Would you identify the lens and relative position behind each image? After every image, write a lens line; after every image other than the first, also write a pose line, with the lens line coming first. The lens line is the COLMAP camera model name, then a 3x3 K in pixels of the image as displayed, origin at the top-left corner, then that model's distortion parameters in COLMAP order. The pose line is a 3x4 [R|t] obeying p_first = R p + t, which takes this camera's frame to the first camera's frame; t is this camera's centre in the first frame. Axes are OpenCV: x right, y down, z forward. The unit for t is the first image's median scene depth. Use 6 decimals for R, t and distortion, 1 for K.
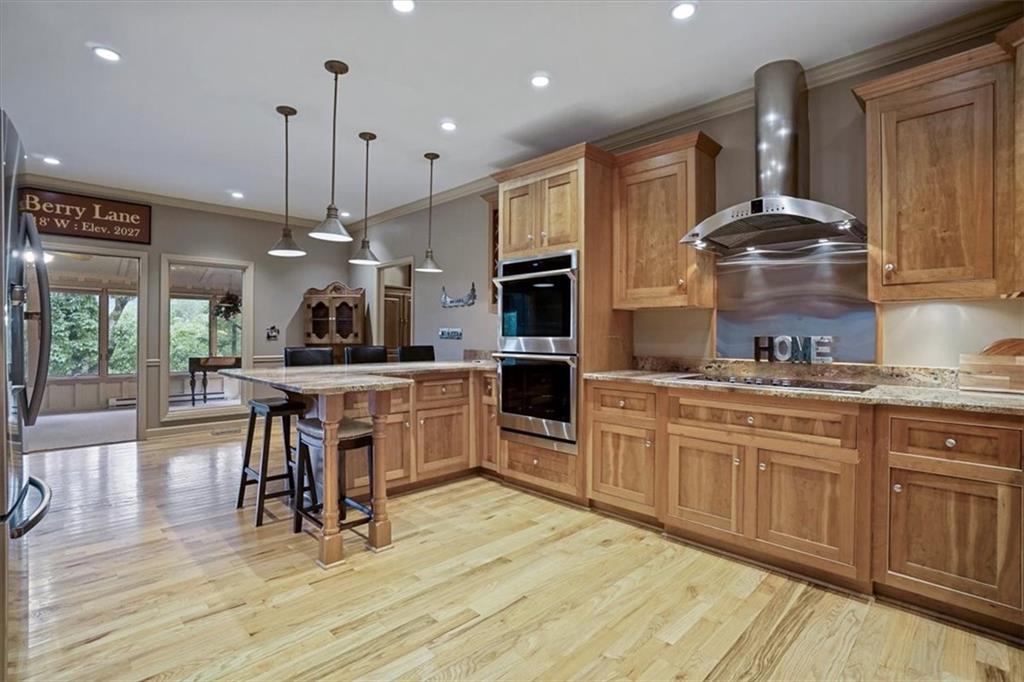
lens RADIAL K [[477.3, 0, 508.9], [0, 477.3, 338.6], [0, 0, 1]] dist [-0.003465, 0.000088]
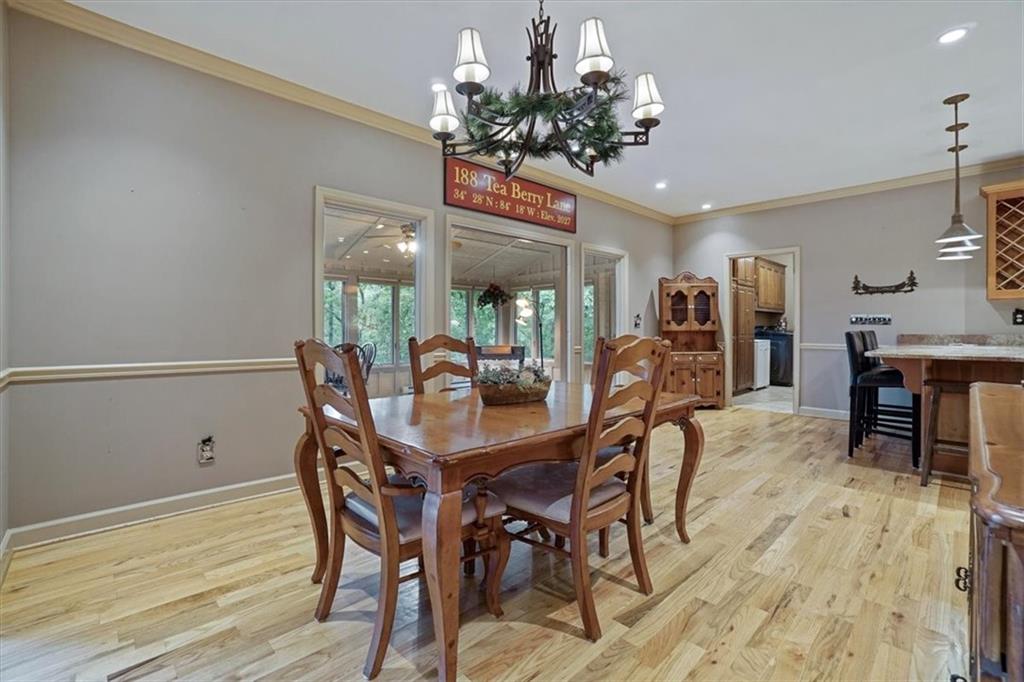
lens RADIAL K [[454.5, 0, 515.0], [0, 454.5, 336.3], [0, 0, 1]] dist [-0.029354, 0.000421]
pose [[0.999967, -0.004723, 0.006587, -0.890344], [0.004653, 0.999934, 0.010524, 0.012022], [-0.006637, -0.010493, 0.999923, 0.029444]]
